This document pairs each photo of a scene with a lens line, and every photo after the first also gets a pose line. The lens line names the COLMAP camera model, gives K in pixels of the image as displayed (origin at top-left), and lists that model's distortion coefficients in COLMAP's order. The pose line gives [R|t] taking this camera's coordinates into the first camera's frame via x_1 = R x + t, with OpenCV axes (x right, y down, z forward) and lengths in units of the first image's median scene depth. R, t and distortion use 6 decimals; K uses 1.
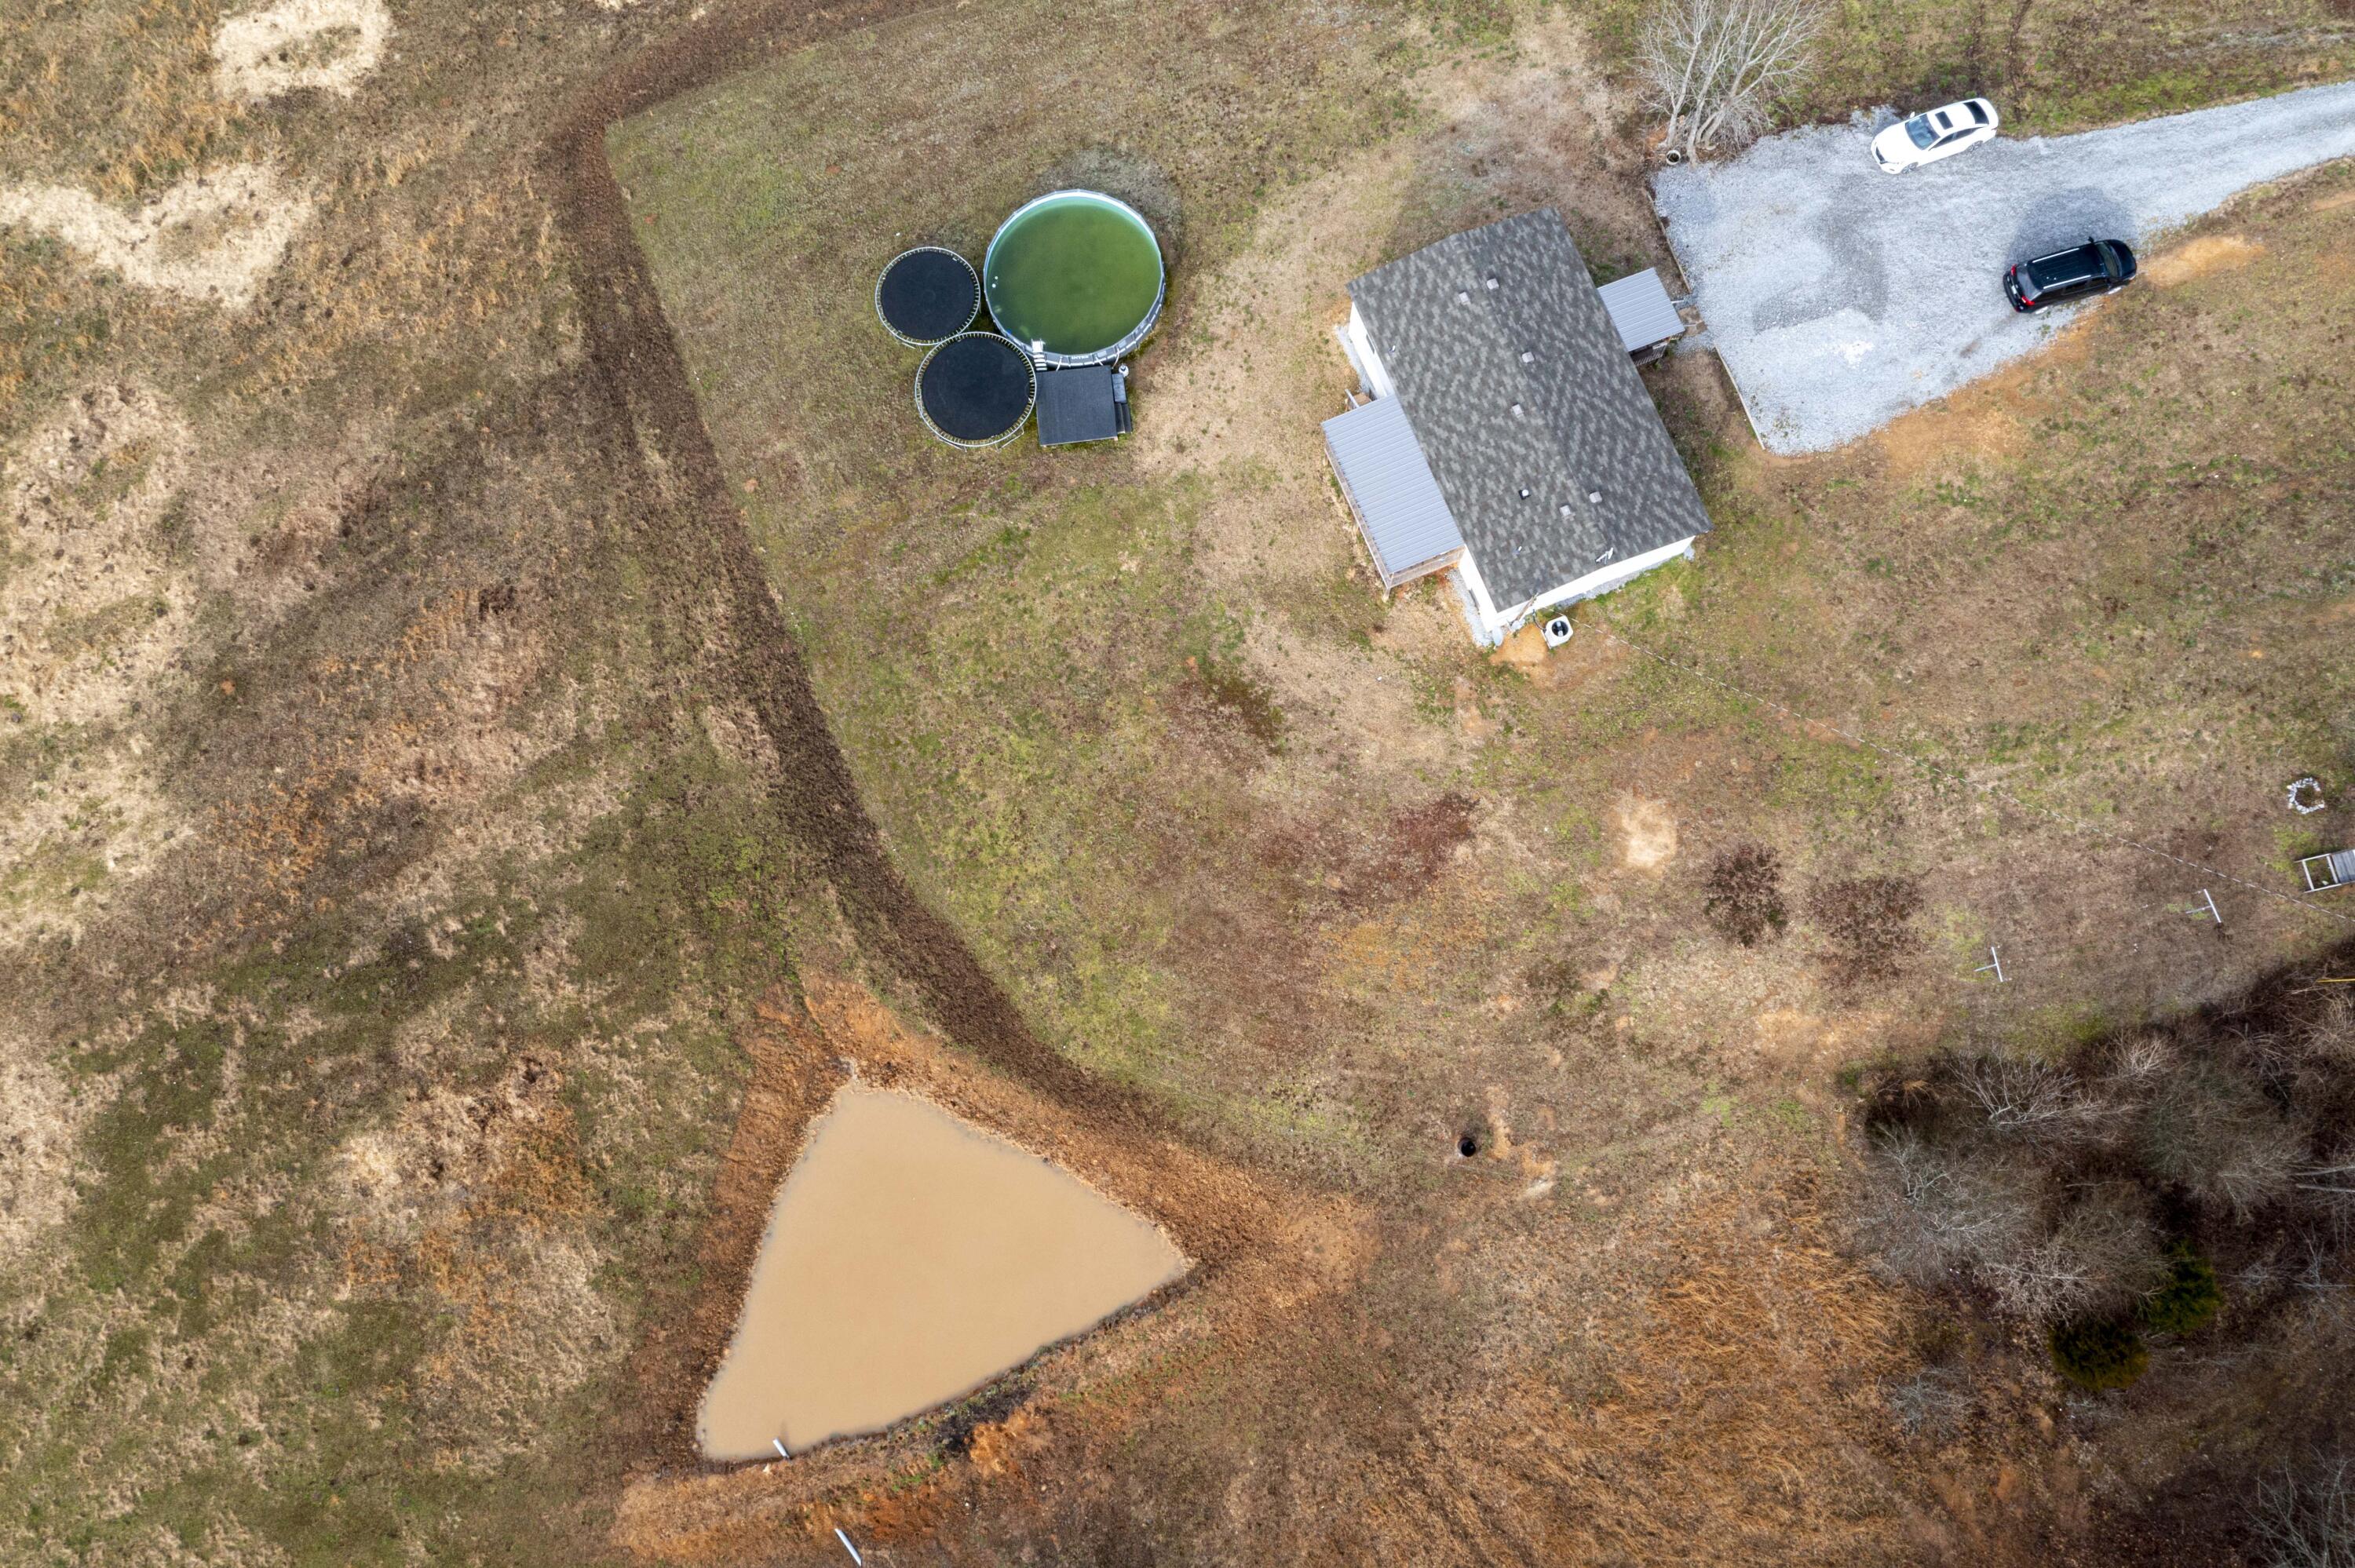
lens RADIAL K [[1864.6, 0, 1187.8], [0, 1864.6, 773.1], [0, 0, 1]] dist [-0.007614, 0.049327]
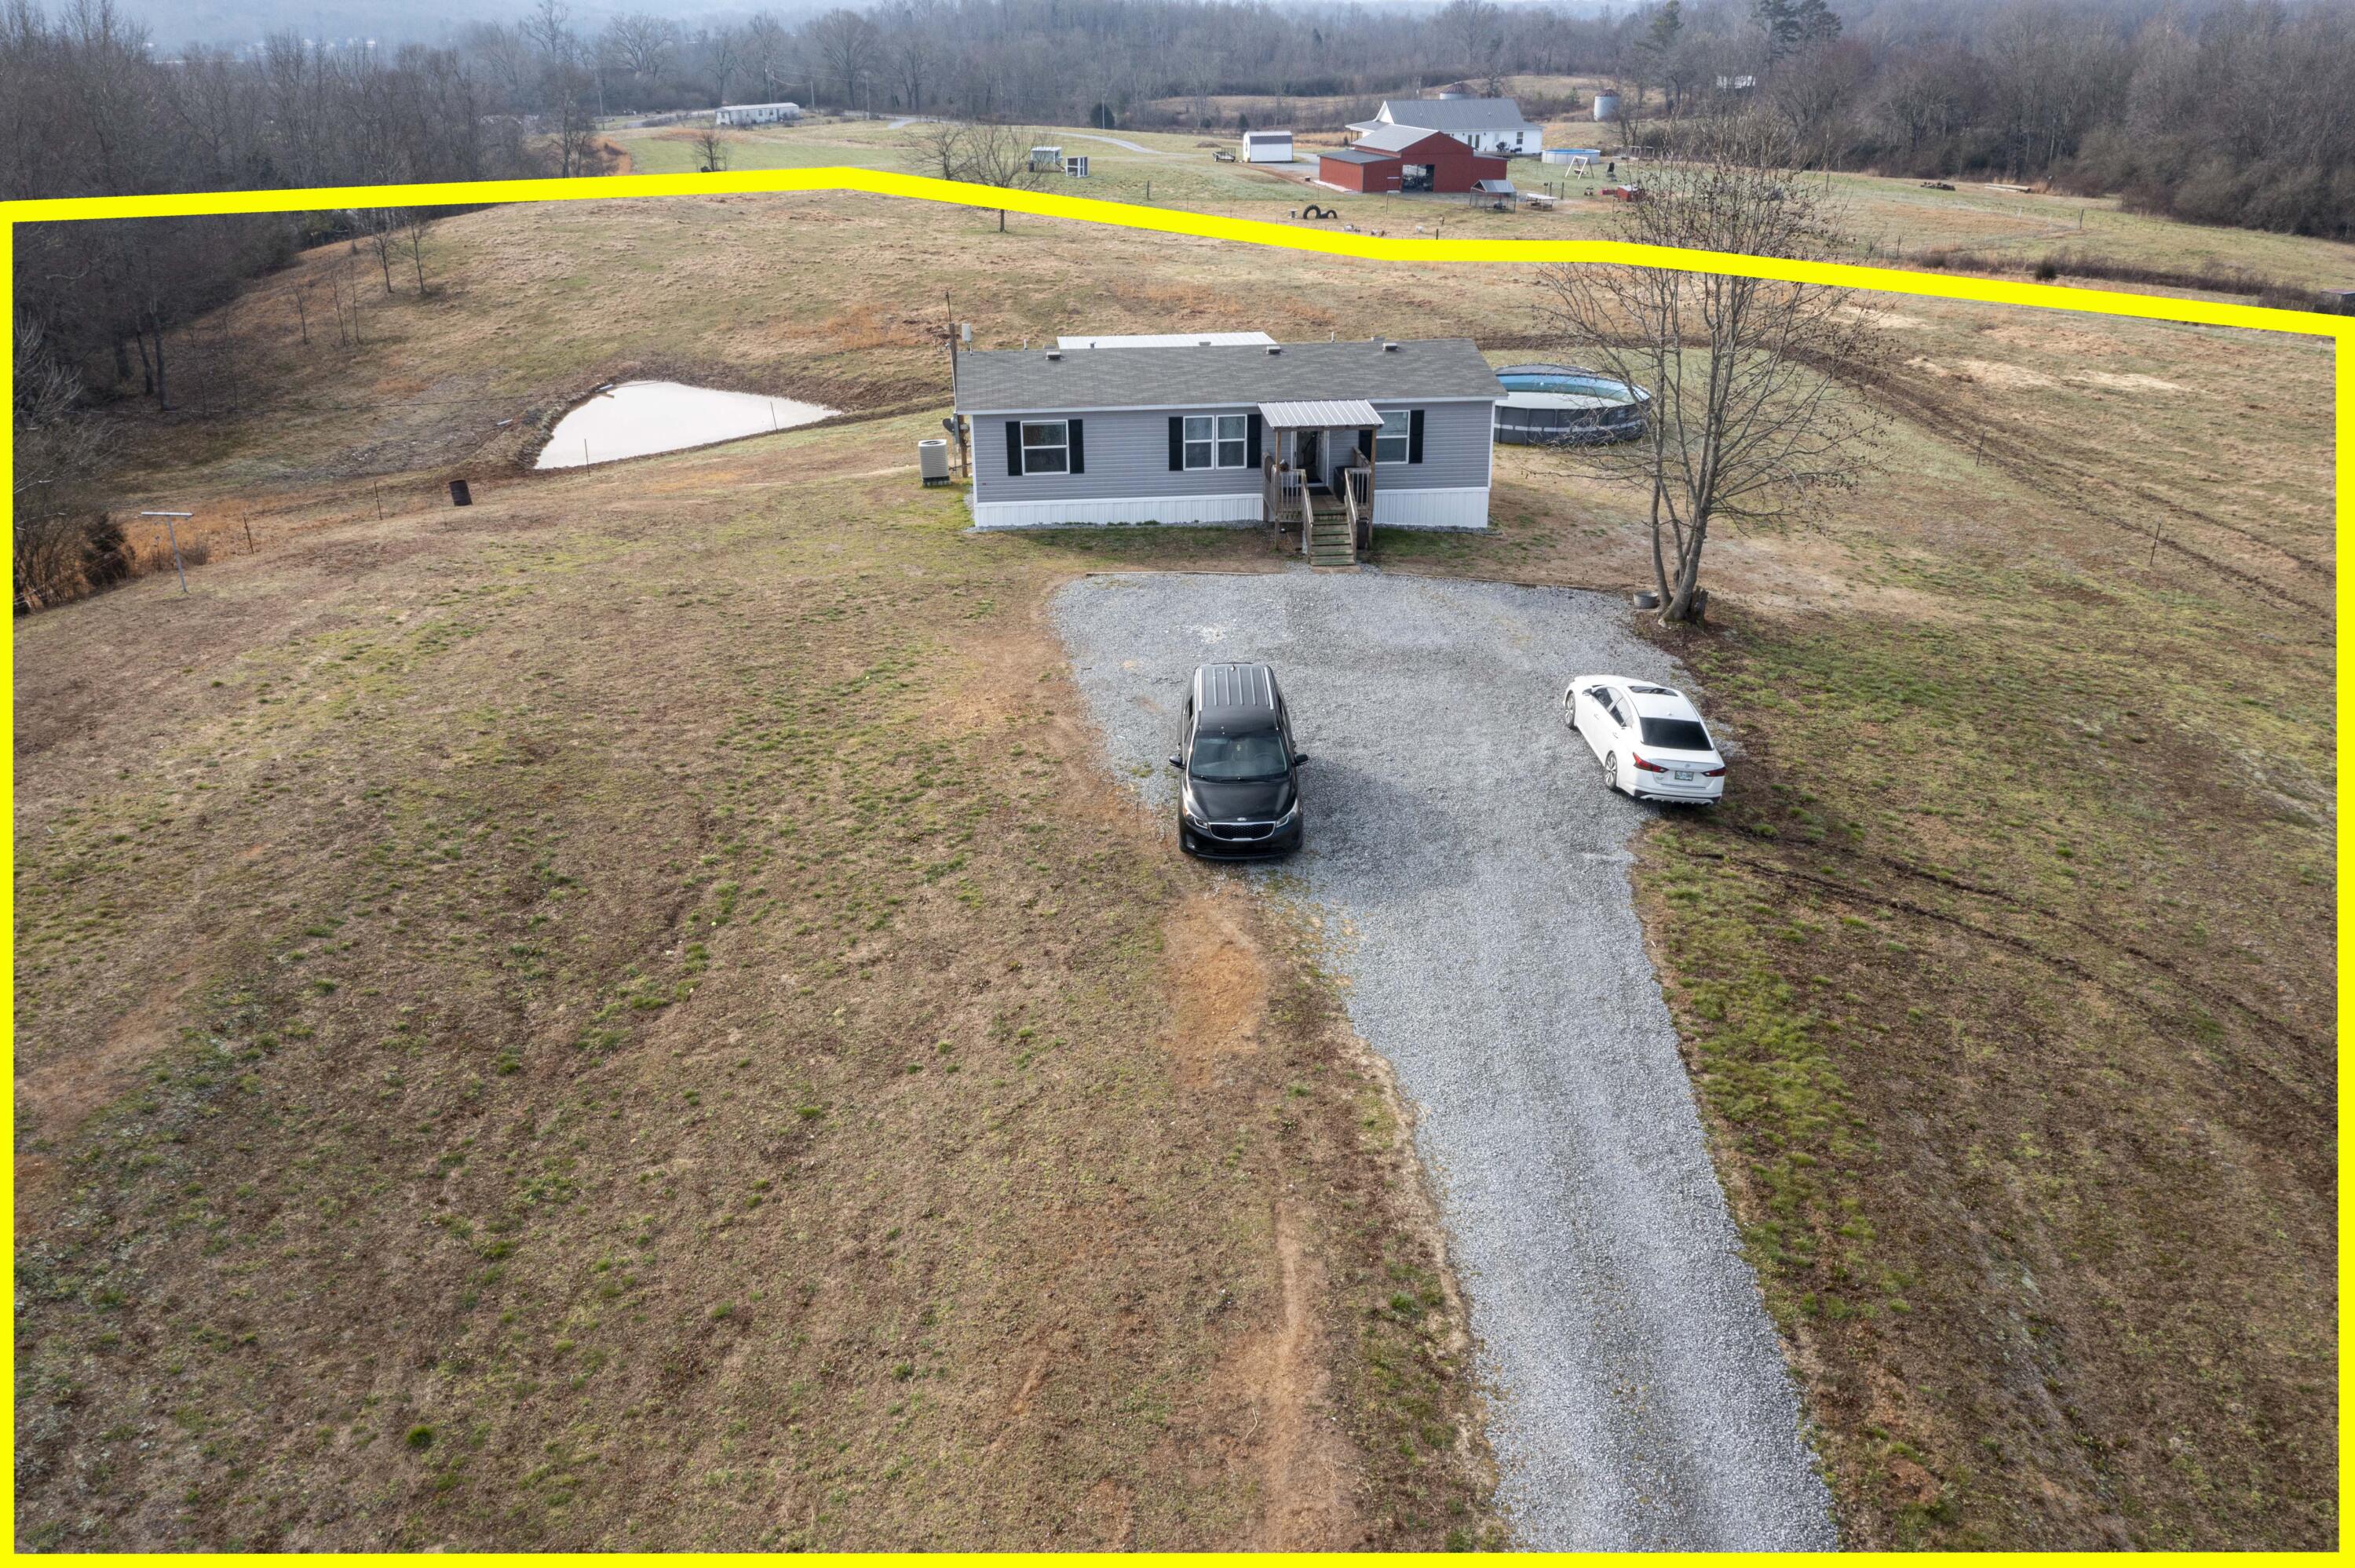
lens RADIAL K [[1872.6, 0, 1177.5], [0, 1872.6, 784.0], [0, 0, 1]] dist [0.000487, -0.002902]
pose [[-0.284586, 0.390210, -0.875641, 0.855205], [-0.931708, 0.102445, 0.348460, -0.403319], [0.225678, 0.915009, 0.334408, 0.858972]]
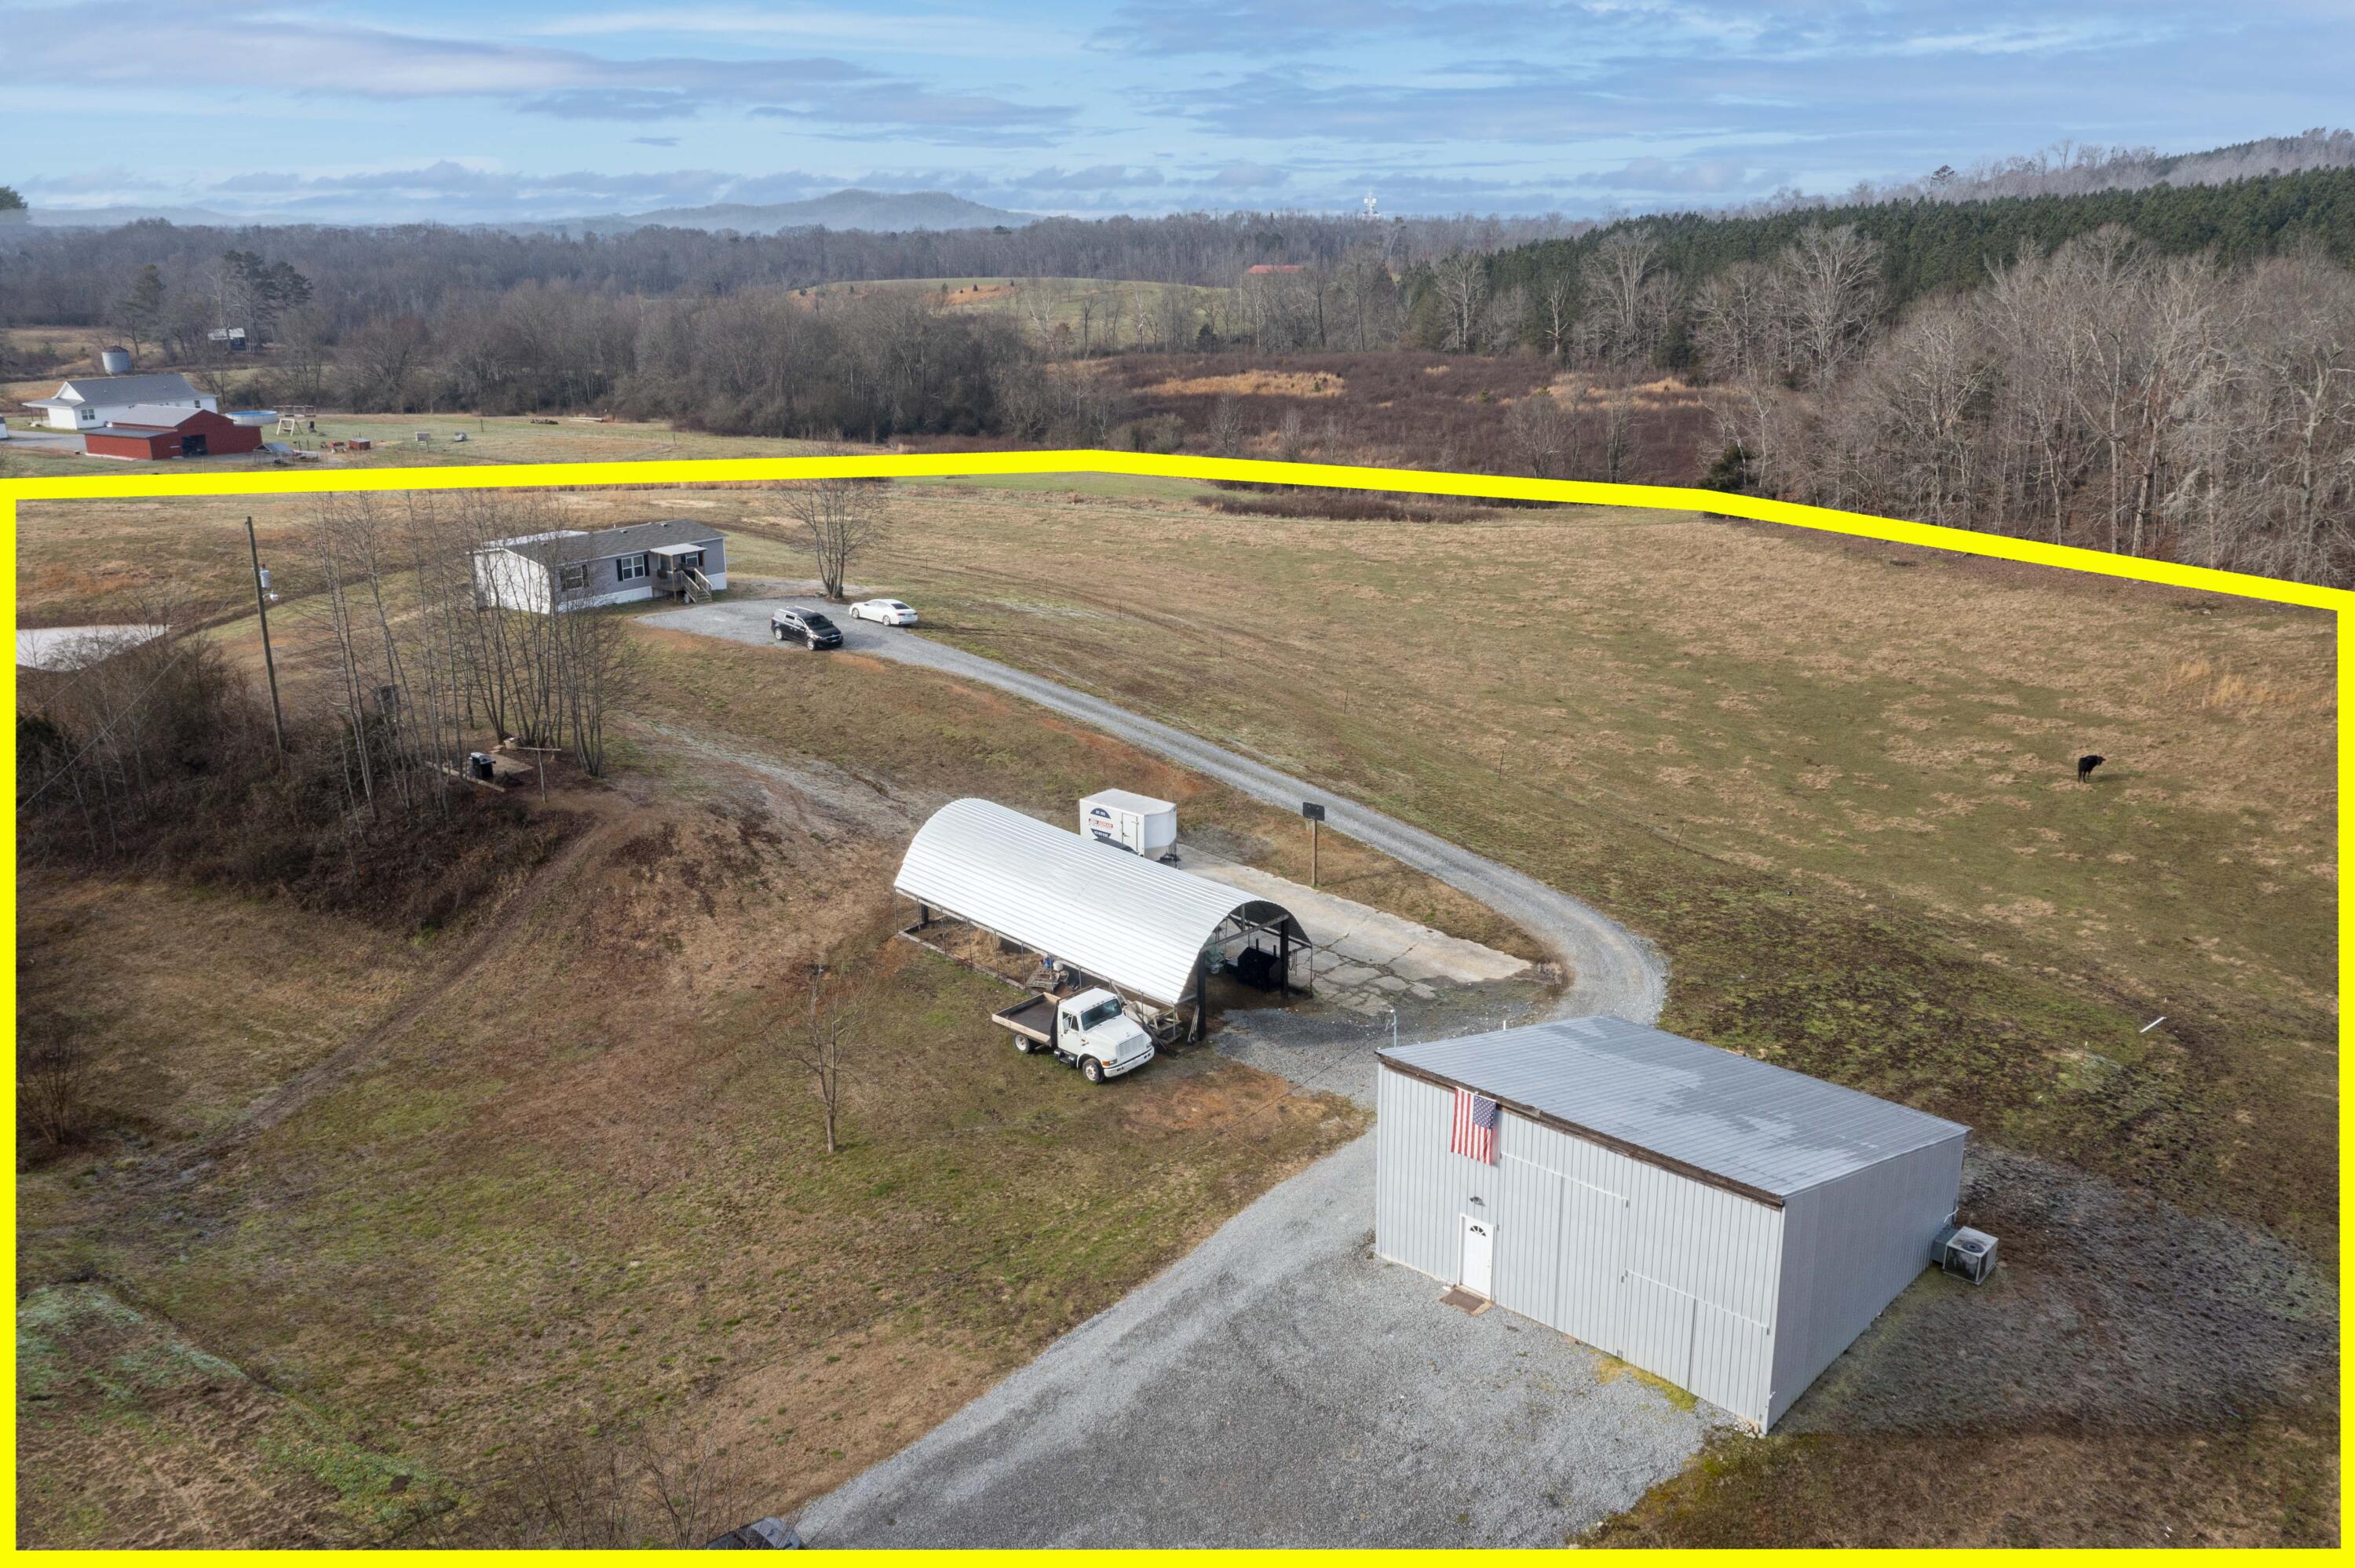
lens RADIAL K [[1864.6, 0, 1187.8], [0, 1864.6, 773.1], [0, 0, 1]] dist [-0.007614, 0.049327]
pose [[0.499537, 0.265841, -0.824495, 1.861975], [-0.845833, 0.355296, -0.397907, 0.104513], [0.187160, 0.896155, 0.402340, 0.568110]]
